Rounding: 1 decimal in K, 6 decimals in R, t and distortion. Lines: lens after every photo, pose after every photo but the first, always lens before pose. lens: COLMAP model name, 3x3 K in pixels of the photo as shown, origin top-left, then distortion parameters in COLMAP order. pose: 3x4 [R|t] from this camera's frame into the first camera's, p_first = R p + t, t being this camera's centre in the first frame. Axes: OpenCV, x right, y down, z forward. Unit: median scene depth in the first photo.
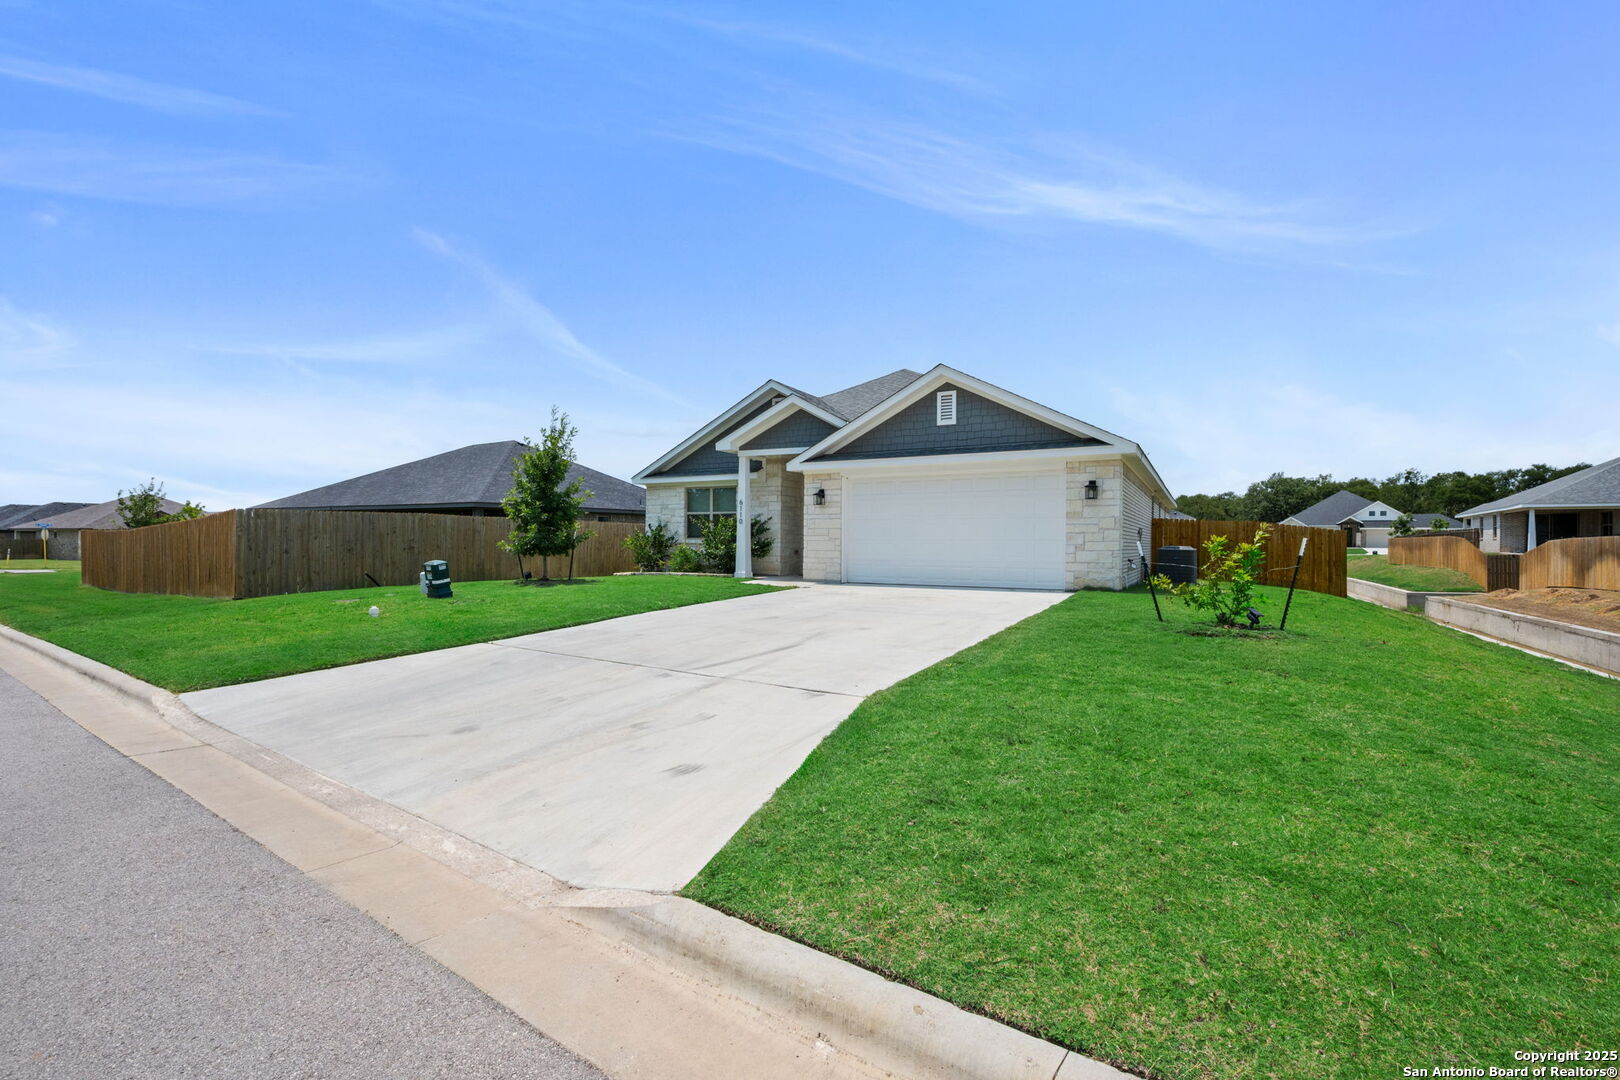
lens RADIAL K [[634.9, 0, 807.4], [0, 634.9, 534.0], [0, 0, 1]] dist [-0.000312, -0.000026]
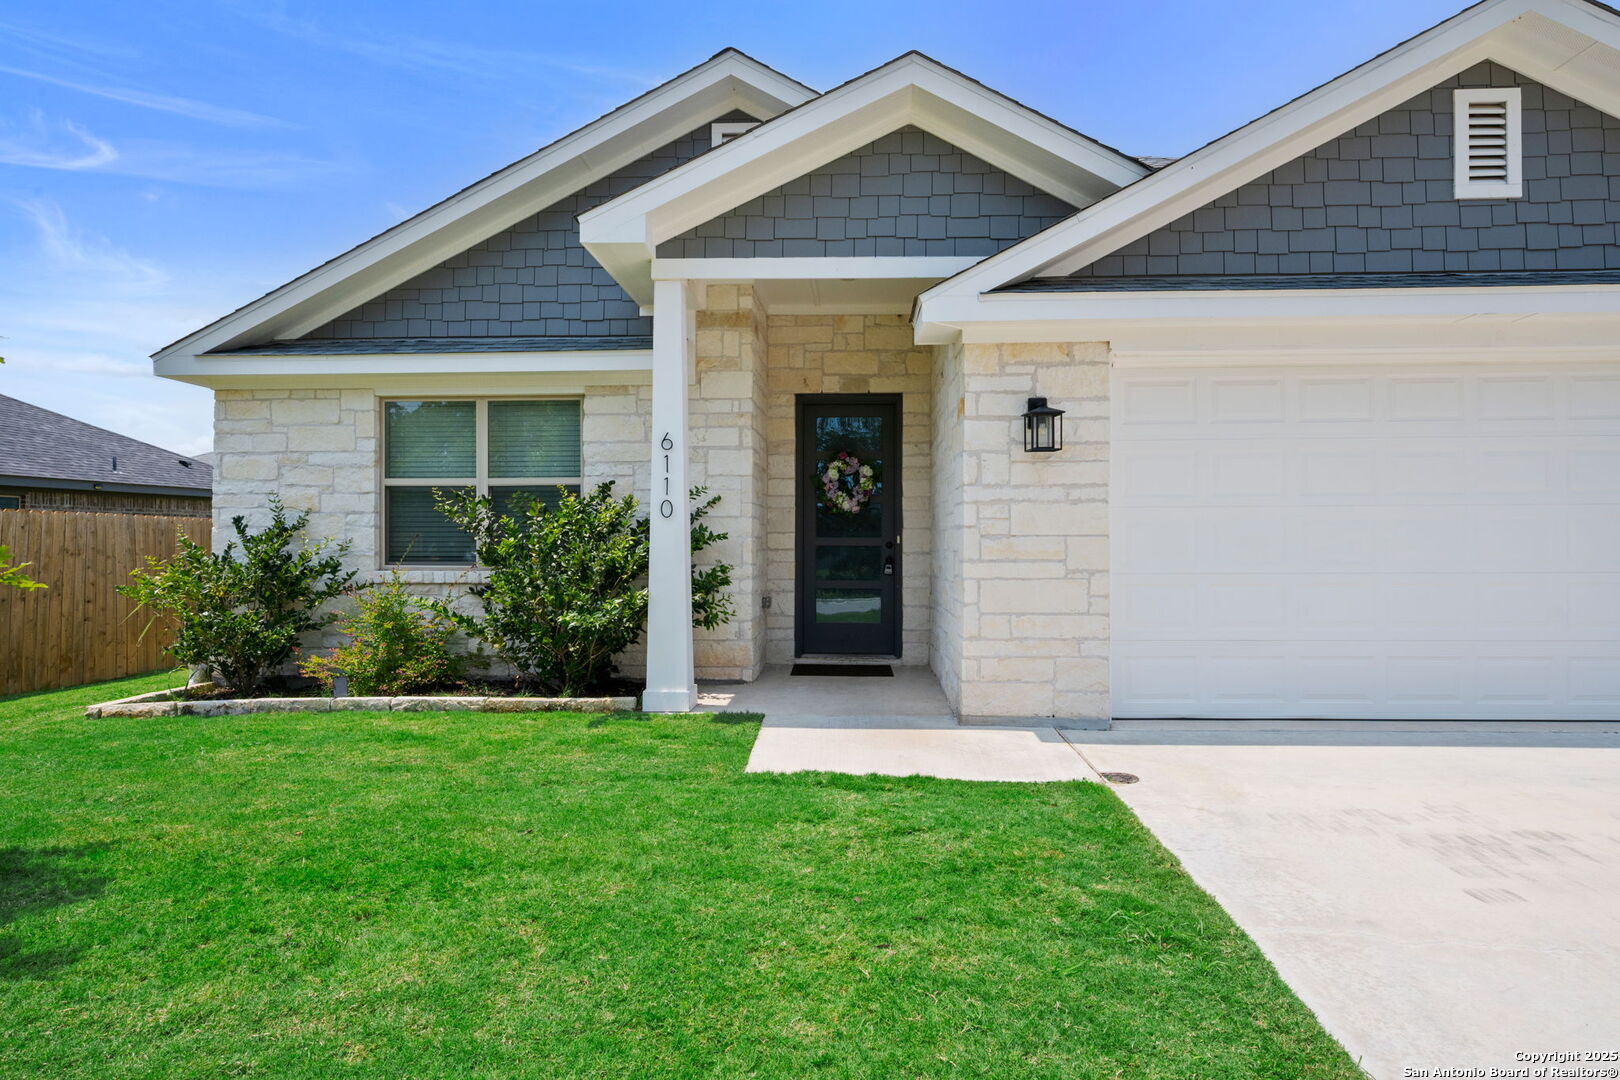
lens RADIAL K [[902.4, 0, 819.9], [0, 902.4, 532.0], [0, 0, 1]] dist [0.000050, 0.000449]
pose [[0.906300, -0.003616, 0.422620, -0.238712], [0.003479, 0.999993, 0.001094, -0.011356], [-0.422621, 0.000479, 0.906306, 0.685948]]
